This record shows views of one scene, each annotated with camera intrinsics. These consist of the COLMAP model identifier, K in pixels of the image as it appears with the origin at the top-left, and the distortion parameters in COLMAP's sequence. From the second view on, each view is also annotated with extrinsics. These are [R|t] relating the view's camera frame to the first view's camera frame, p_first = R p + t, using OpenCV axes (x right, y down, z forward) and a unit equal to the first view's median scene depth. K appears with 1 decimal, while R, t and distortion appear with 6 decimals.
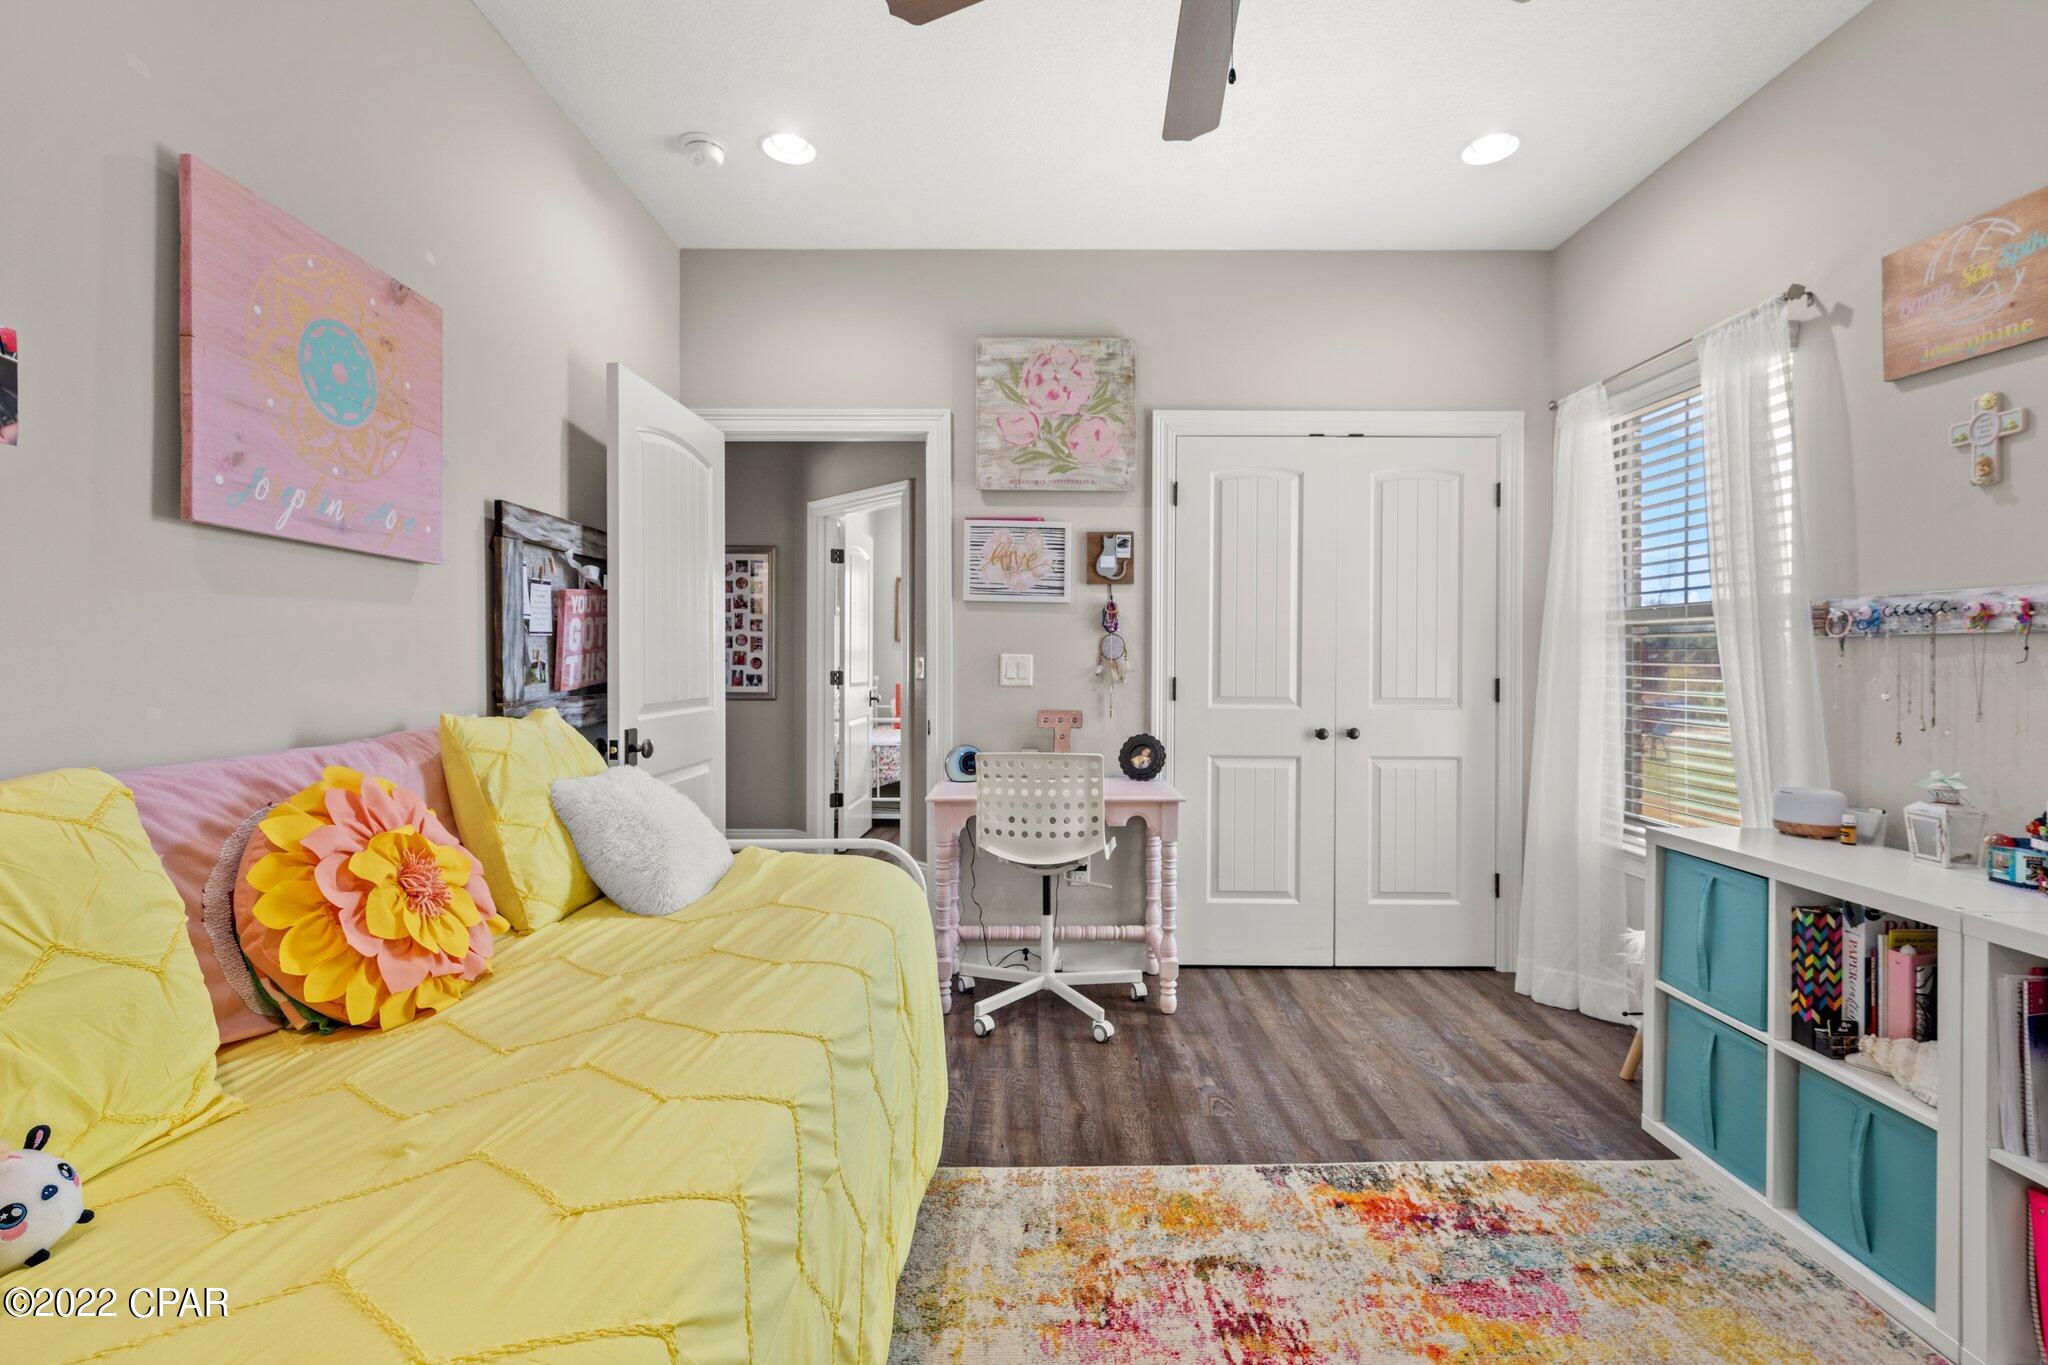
lens RADIAL K [[931.3, 0, 1024.4], [0, 931.3, 674.1], [0, 0, 1]] dist [0.000105, 0.000099]
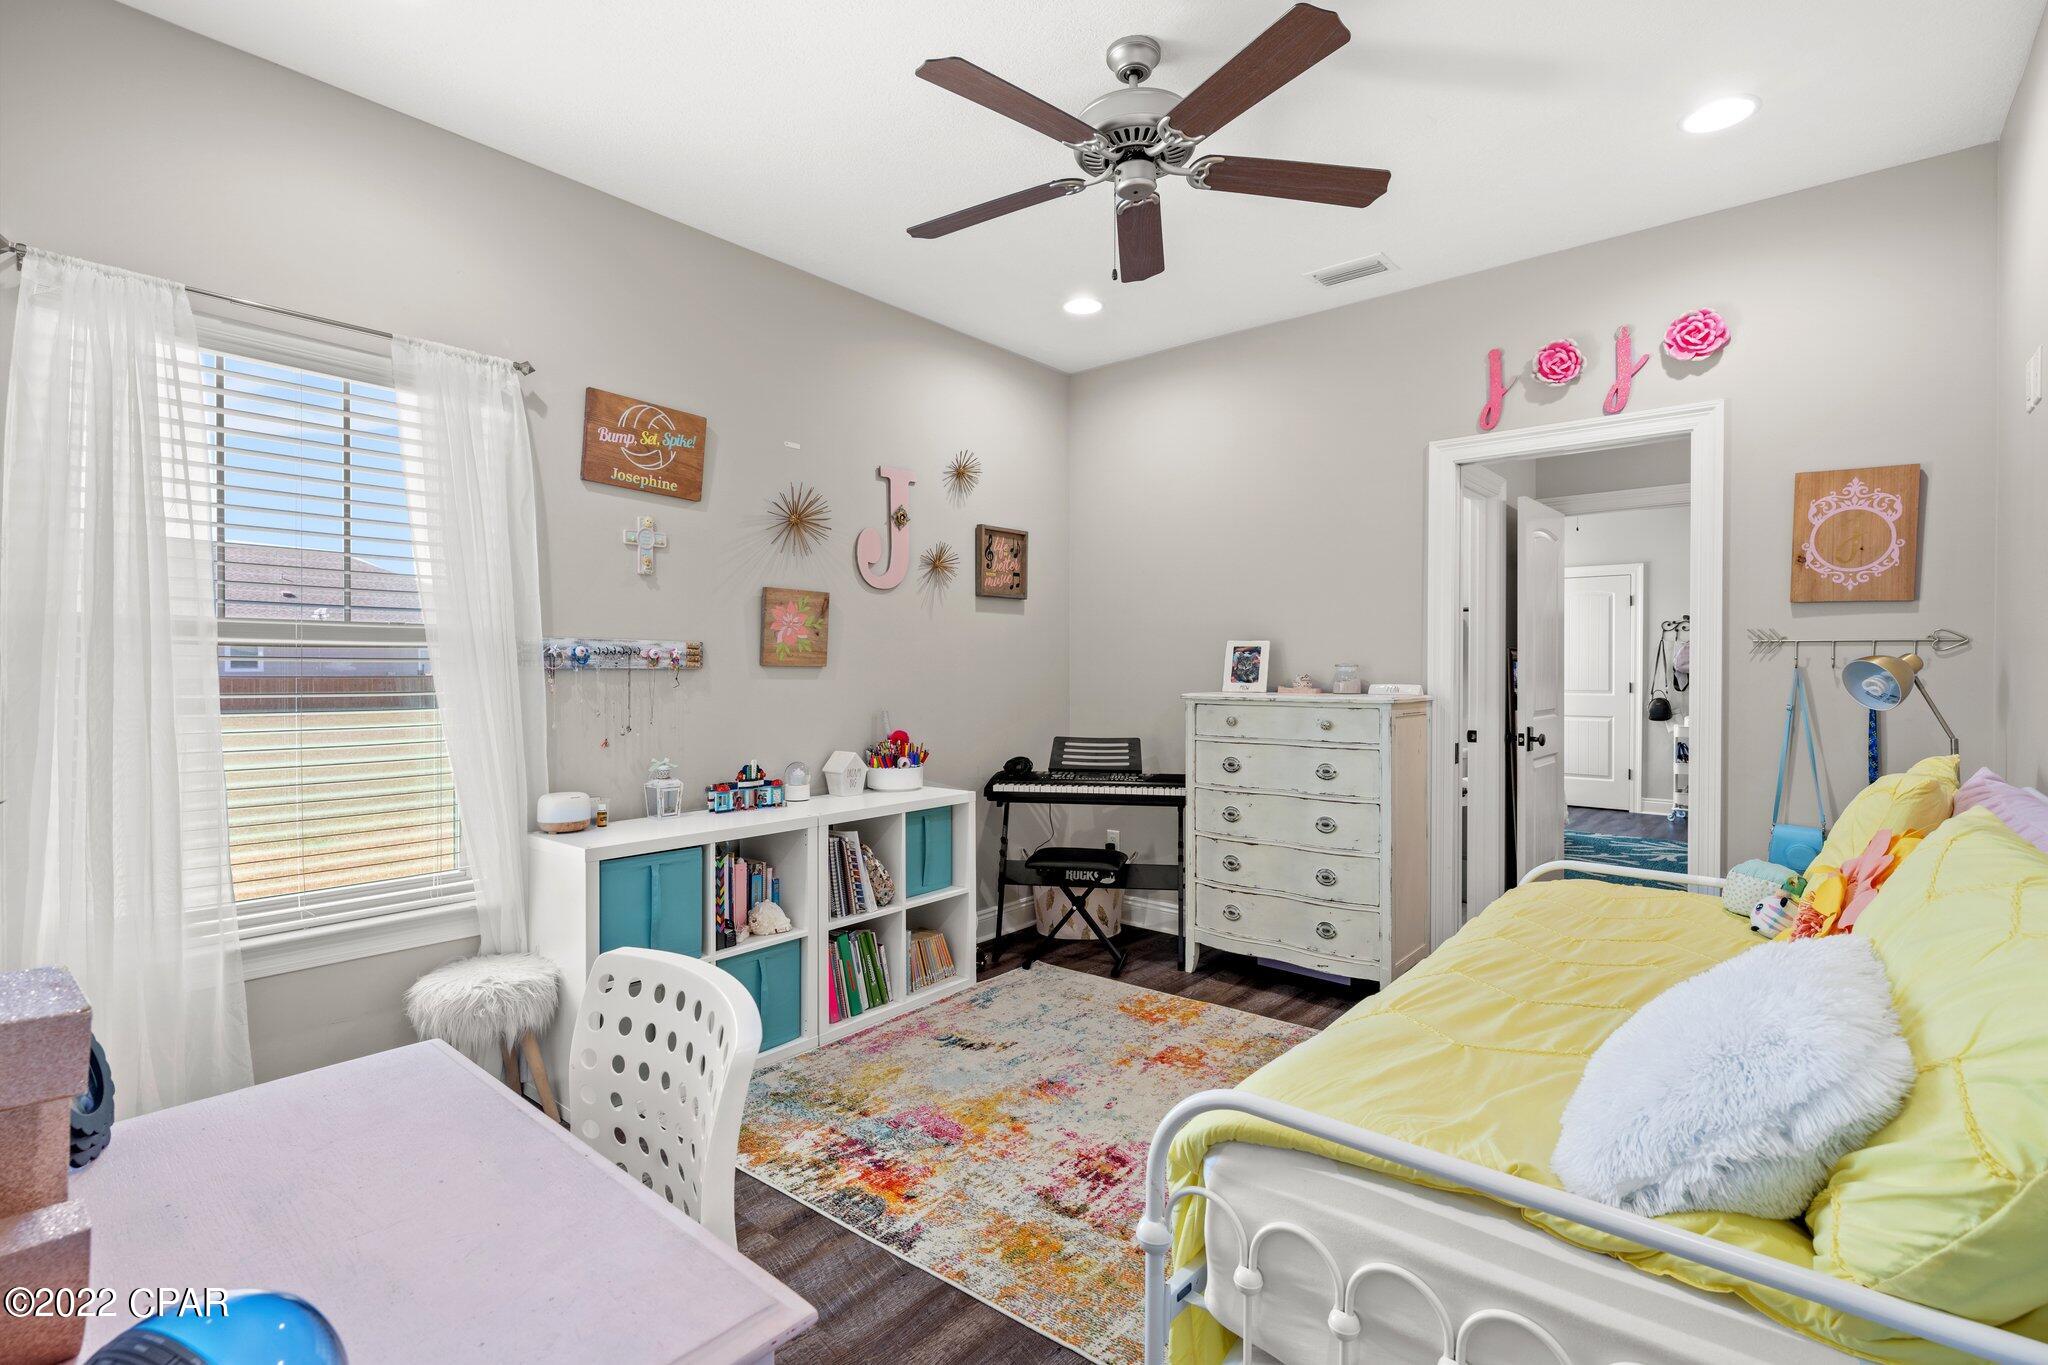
lens RADIAL K [[983.2, 0, 1023.1], [0, 983.2, 667.8], [0, 0, 1]] dist [0.001017, -0.001673]
pose [[-0.784667, -0.002343, 0.619914, -0.493114], [0.006487, 0.999907, 0.011990, -0.060855], [-0.619884, 0.013429, -0.784578, 1.884069]]
